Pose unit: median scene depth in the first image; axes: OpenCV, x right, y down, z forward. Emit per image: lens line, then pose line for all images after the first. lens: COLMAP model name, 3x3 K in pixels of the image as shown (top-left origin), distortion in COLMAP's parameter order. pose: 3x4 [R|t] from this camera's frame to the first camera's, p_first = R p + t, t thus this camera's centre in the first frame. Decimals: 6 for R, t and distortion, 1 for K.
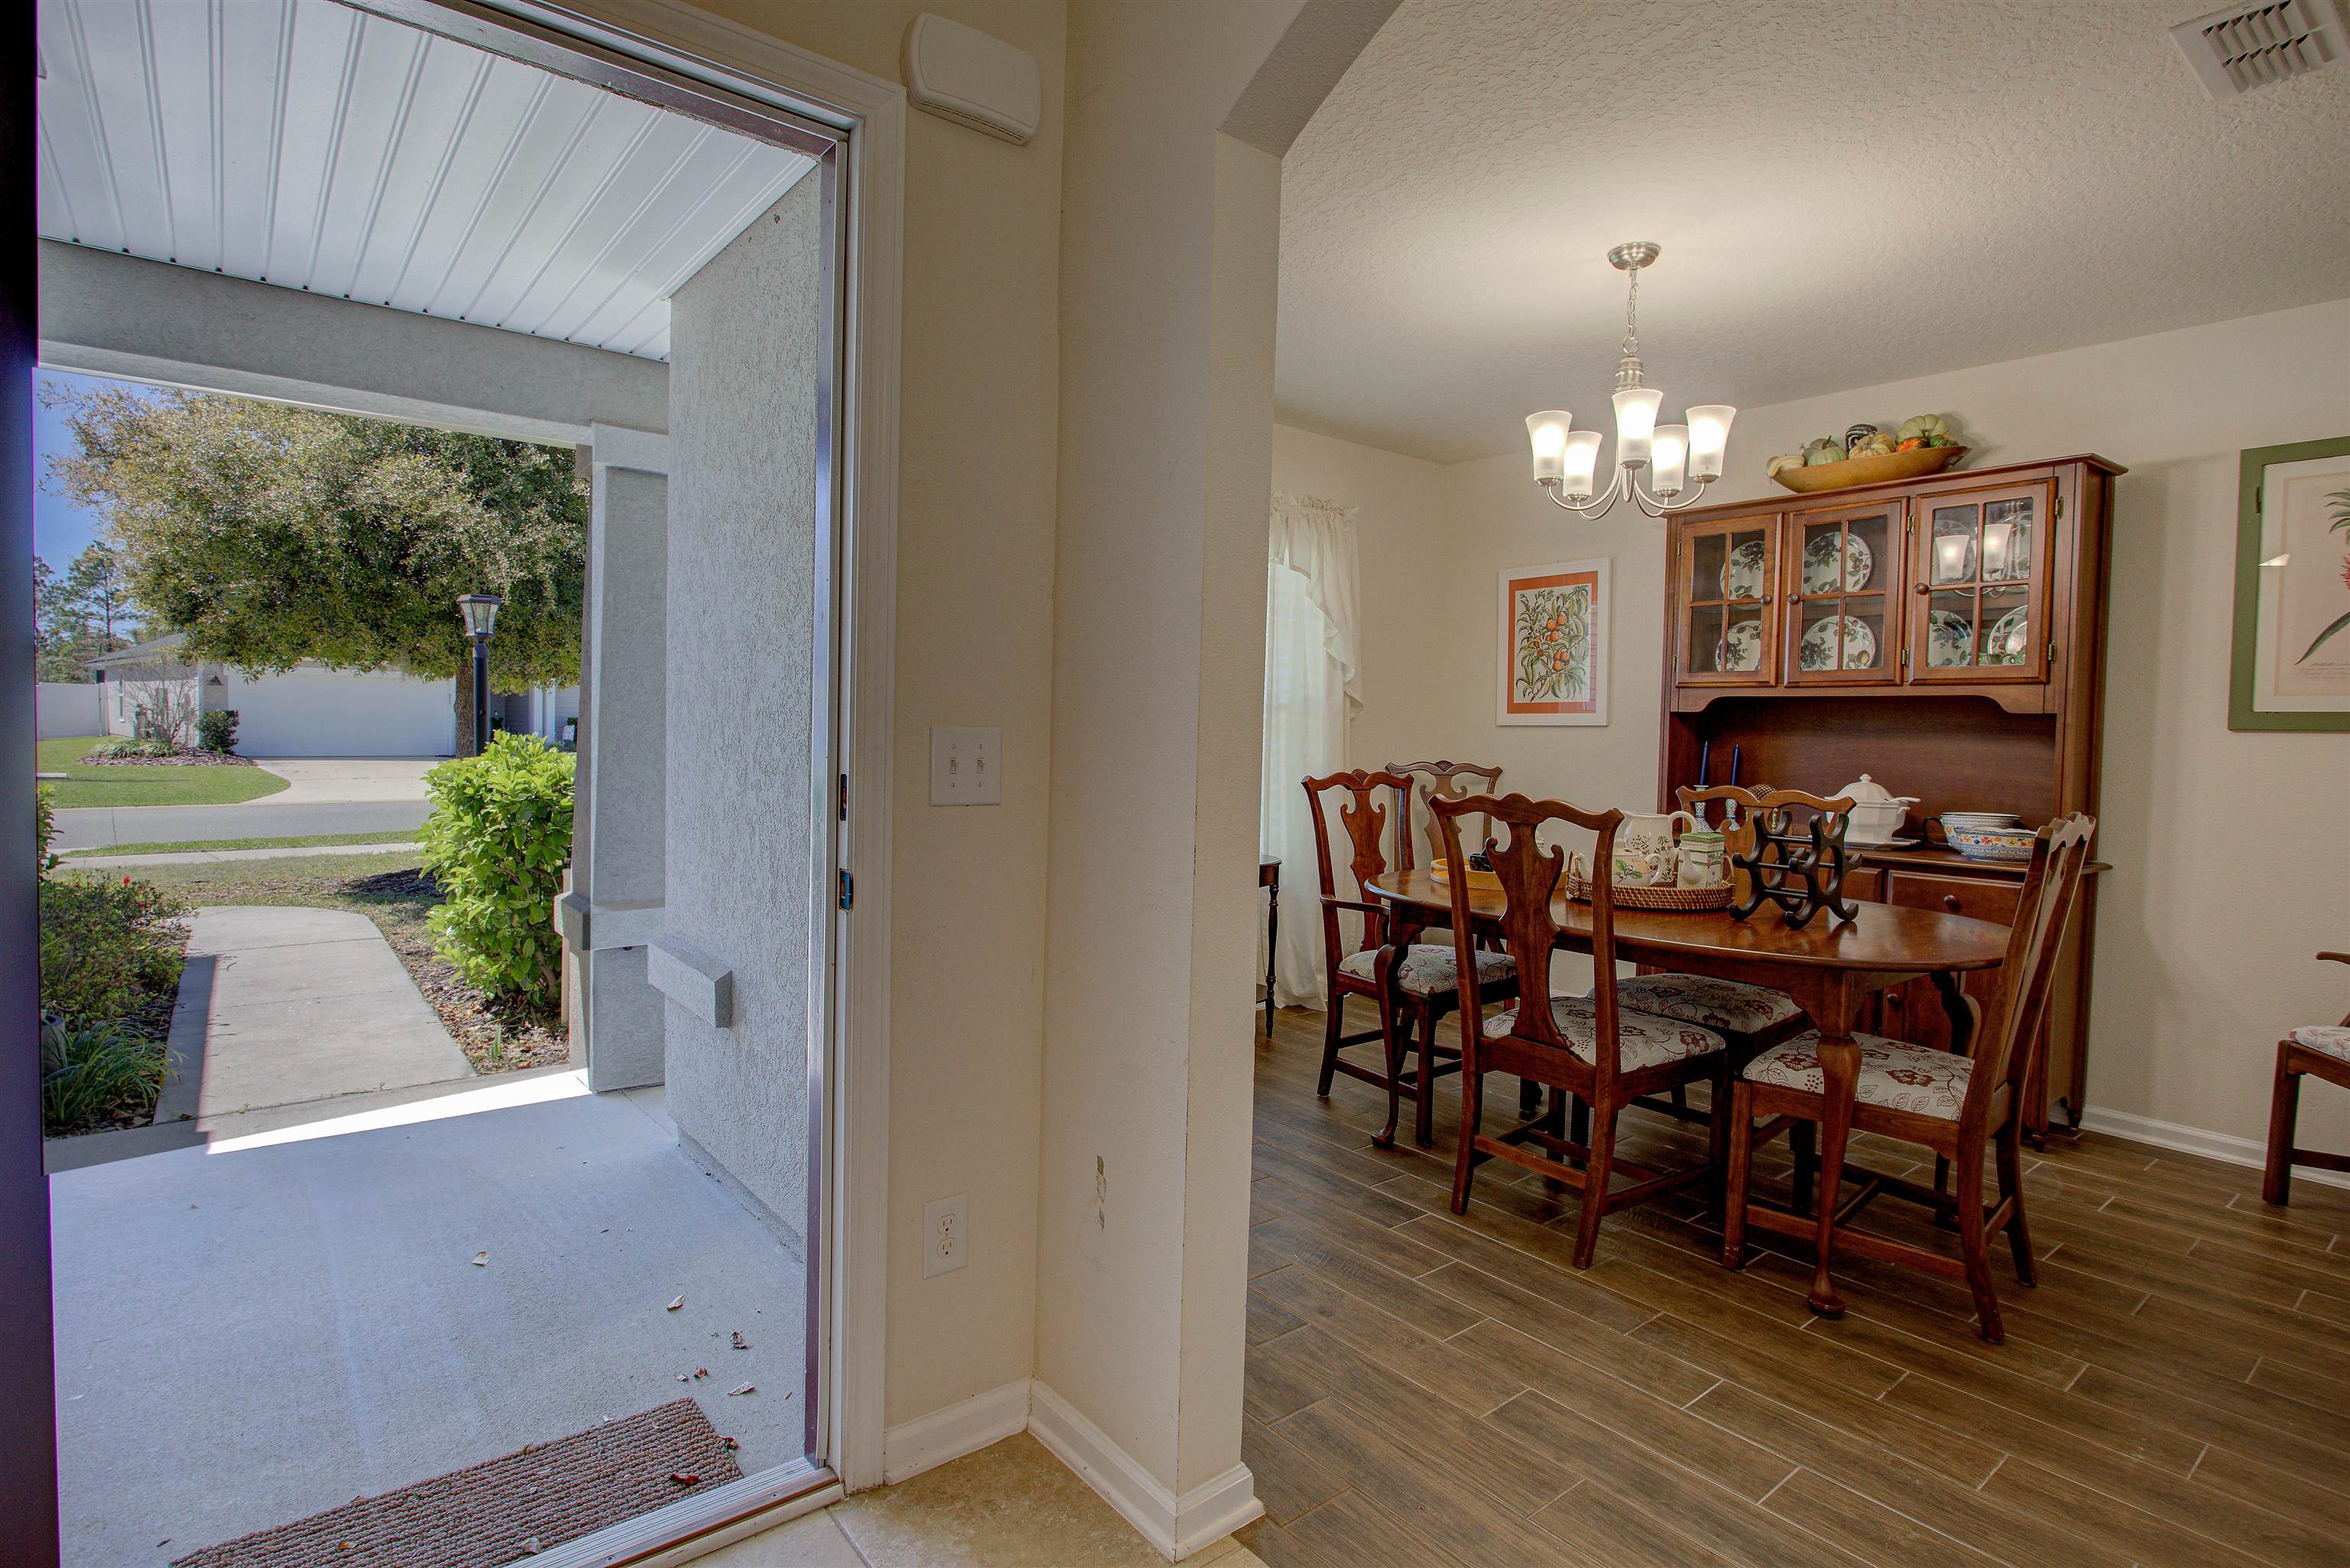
lens RADIAL K [[1181.7, 0, 1171.4], [0, 1181.7, 774.3], [0, 0, 1]] dist [-0.017204, 0.007532]
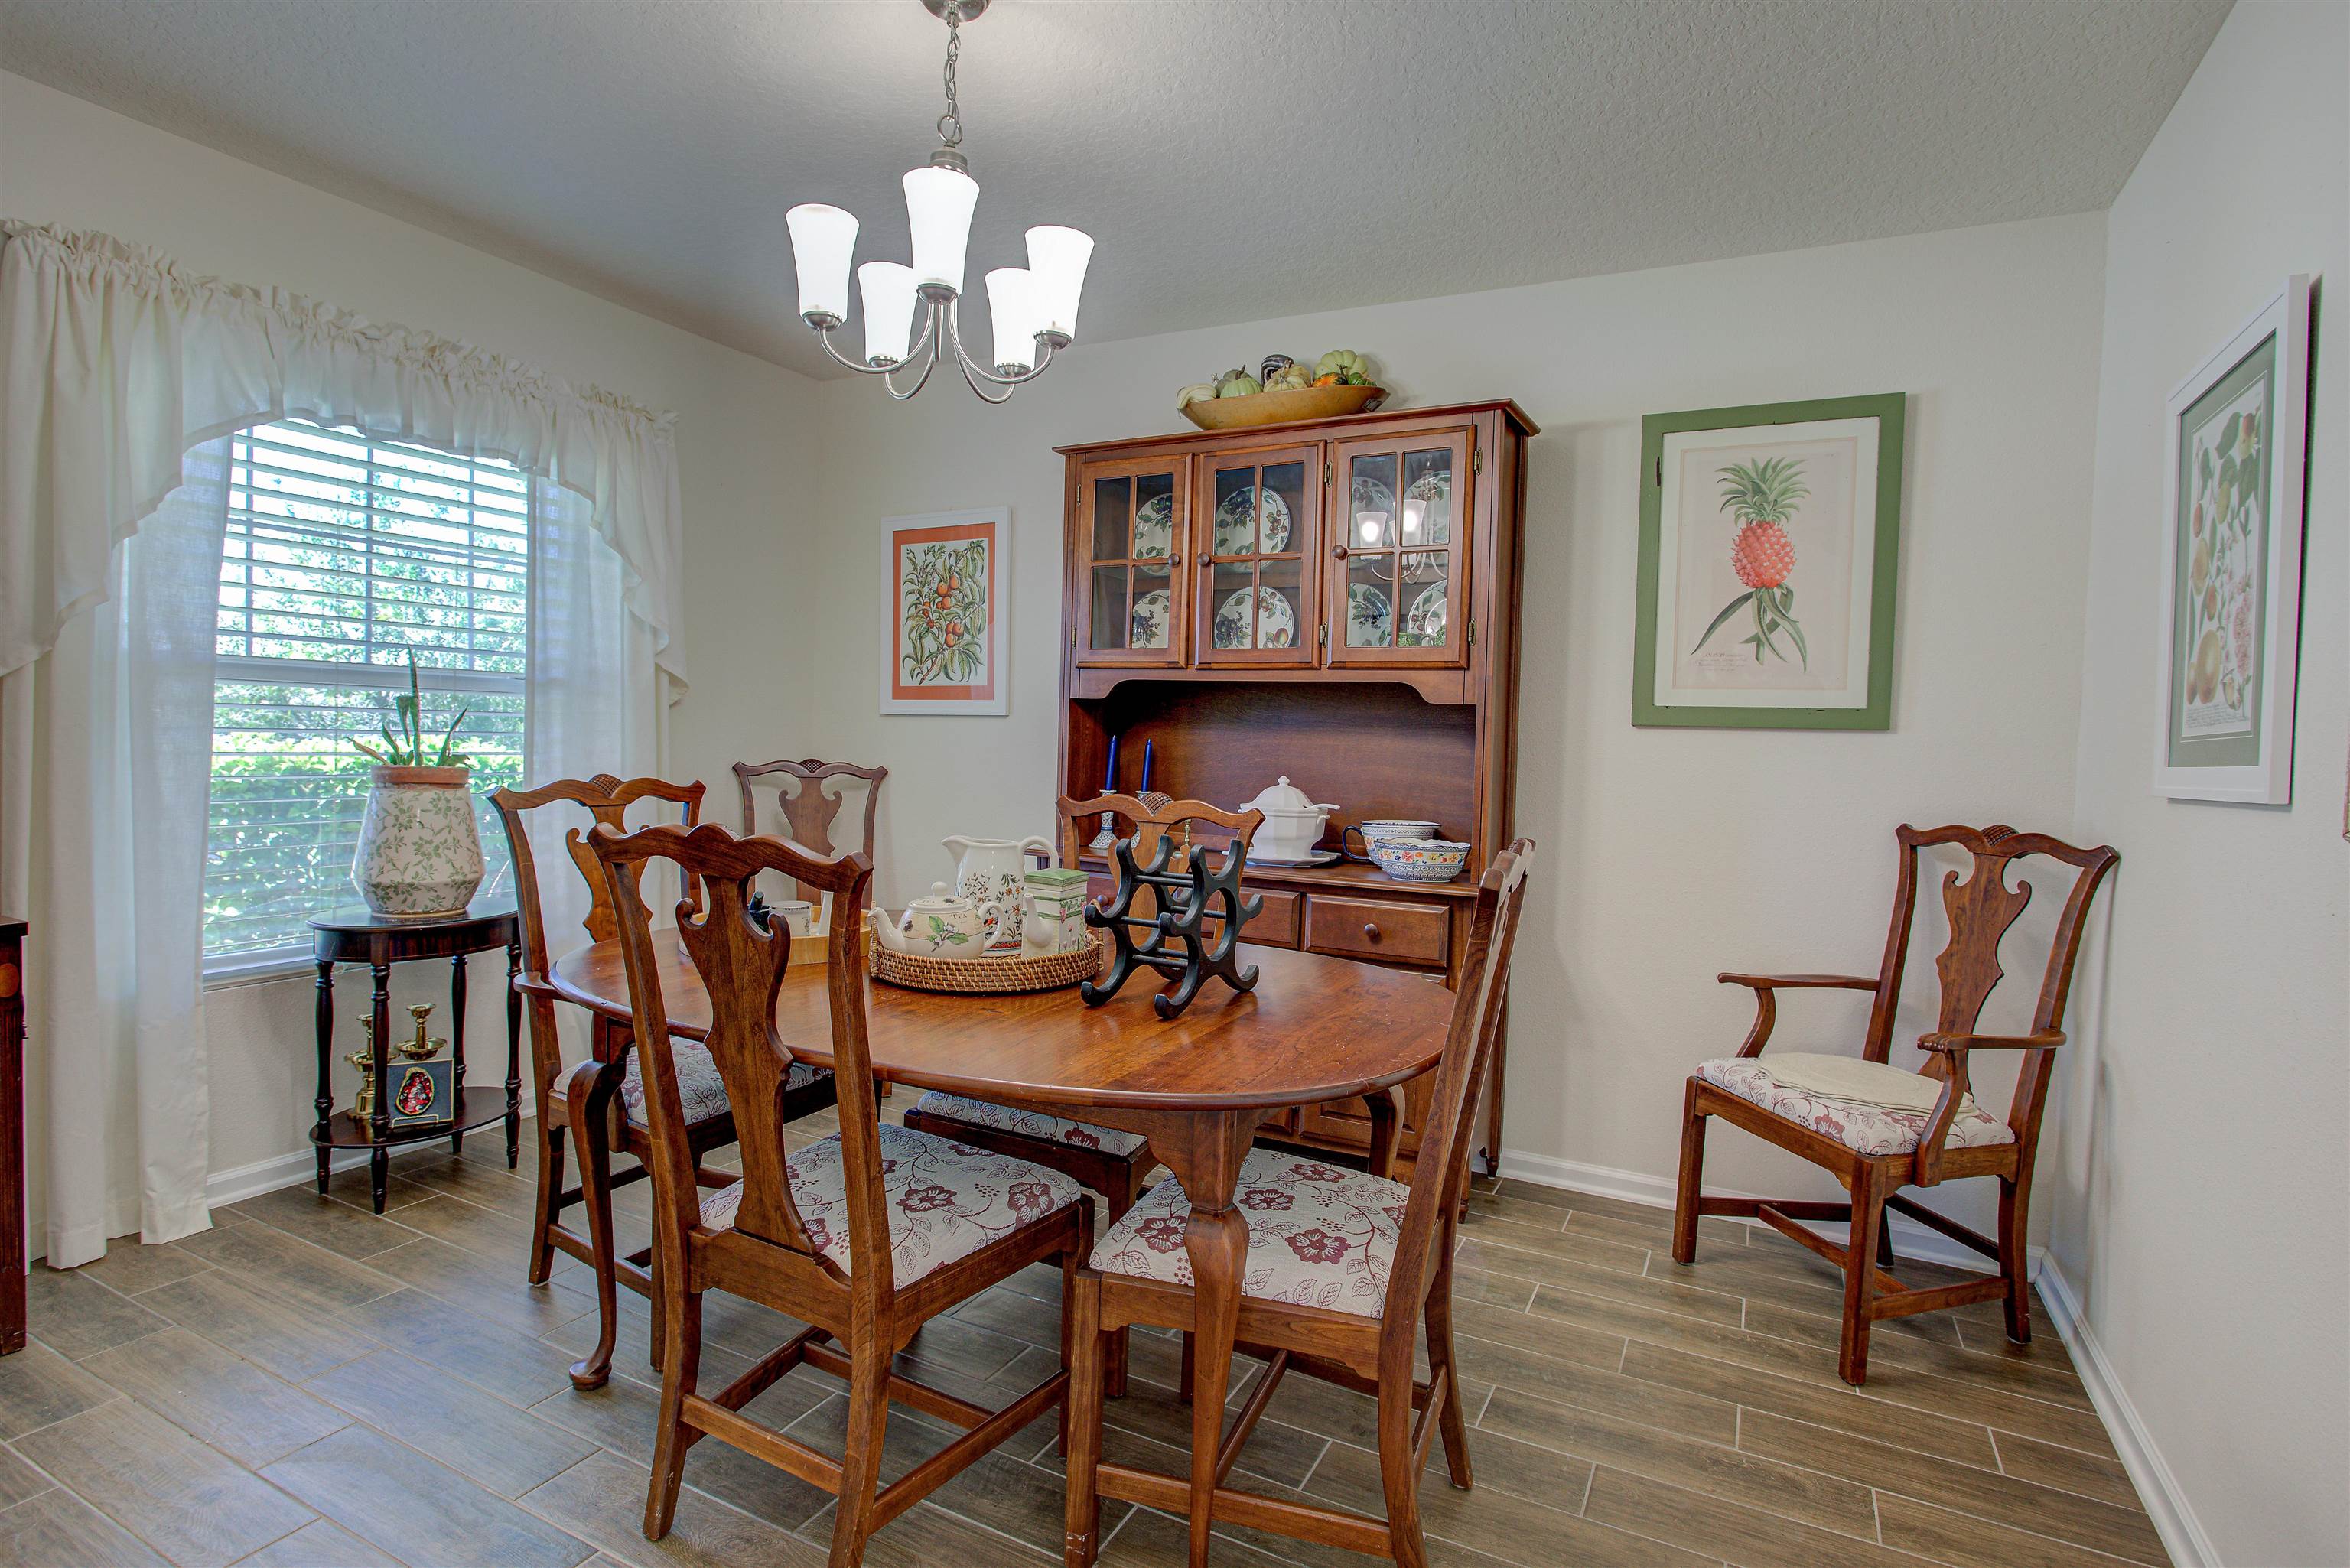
lens RADIAL K [[1181.7, 0, 1171.4], [0, 1181.7, 774.3], [0, 0, 1]] dist [-0.017204, 0.007532]
pose [[0.914663, -0.007261, 0.404152, 0.192676], [0.005420, 0.999969, 0.005699, -0.006994], [-0.404181, -0.003022, 0.914674, 0.286082]]
